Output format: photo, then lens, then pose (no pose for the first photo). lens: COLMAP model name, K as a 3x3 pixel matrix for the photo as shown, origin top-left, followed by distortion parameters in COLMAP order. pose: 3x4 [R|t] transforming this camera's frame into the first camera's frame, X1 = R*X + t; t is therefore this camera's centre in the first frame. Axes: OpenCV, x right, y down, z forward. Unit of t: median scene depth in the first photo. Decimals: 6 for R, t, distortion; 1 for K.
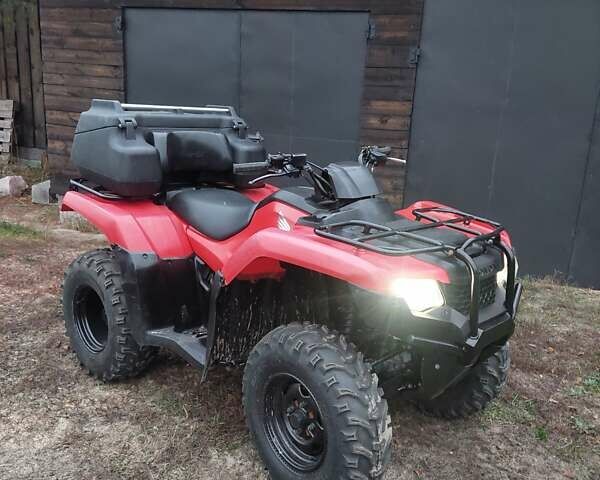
lens RADIAL K [[572.5, 0, 313.3], [0, 572.5, 249.8], [0, 0, 1]] dist [0.087432, -0.127510]
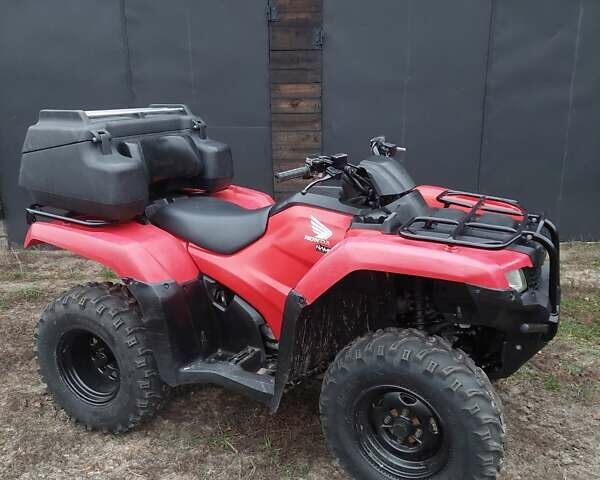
lens RADIAL K [[570.4, 0, 313.3], [0, 570.4, 238.5], [0, 0, 1]] dist [0.086738, -0.108052]
pose [[0.945856, -0.142740, 0.291517, -0.306734], [0.135520, 0.989756, 0.044924, -0.065861], [-0.294943, -0.002986, 0.955510, 0.089198]]
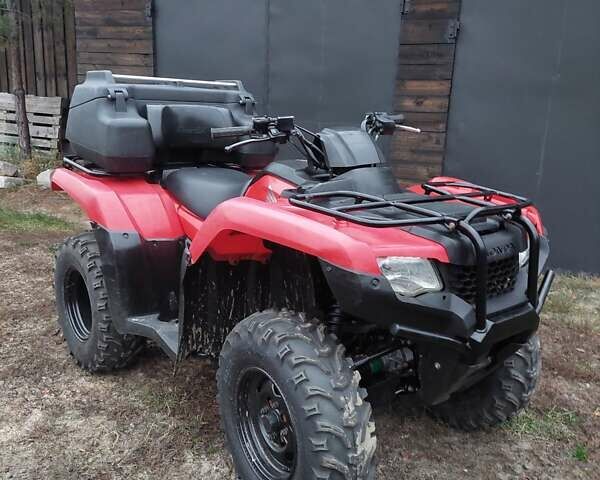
lens RADIAL K [[573.4, 0, 304.6], [0, 573.4, 248.9], [0, 0, 1]] dist [0.084839, -0.119646]
pose [[0.993327, 0.011314, -0.114778, 0.089537], [-0.012098, 0.999908, -0.006139, 0.032319], [0.114698, 0.007486, 0.993372, 0.117854]]
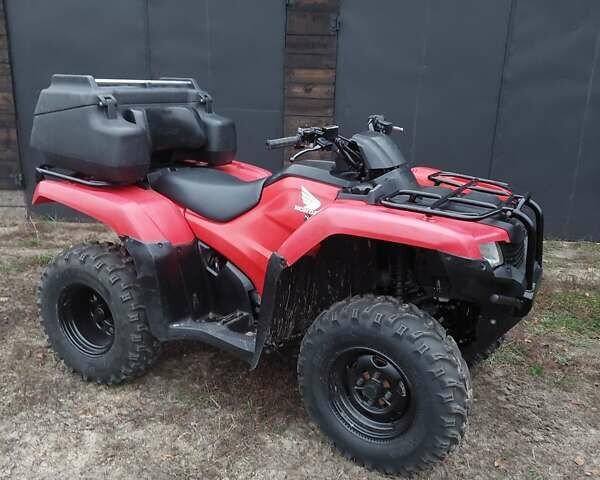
lens RADIAL K [[573.4, 0, 304.6], [0, 573.4, 248.9], [0, 0, 1]] dist [0.084839, -0.119646]
pose [[0.966074, -0.096027, 0.239749, -0.273997], [0.083869, 0.994643, 0.060431, -0.018742], [-0.244267, -0.038273, 0.968952, 0.041635]]
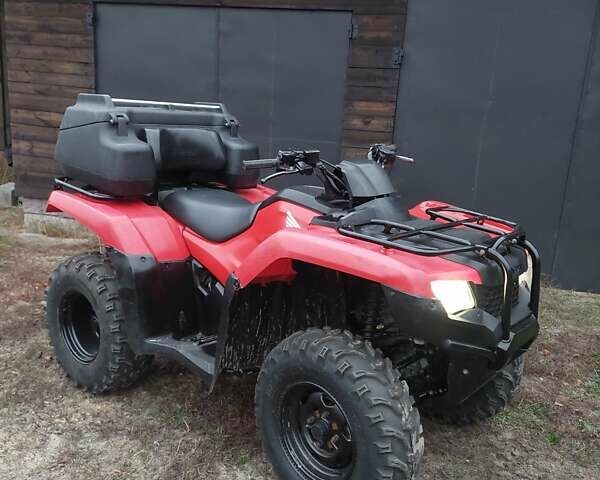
lens RADIAL K [[573.4, 0, 304.6], [0, 573.4, 248.9], [0, 0, 1]] dist [0.084839, -0.119646]
pose [[0.998191, -0.005792, 0.059847, -0.080515], [0.006413, 0.999928, -0.010186, 0.005187], [-0.059784, 0.010551, 0.998156, 0.043256]]
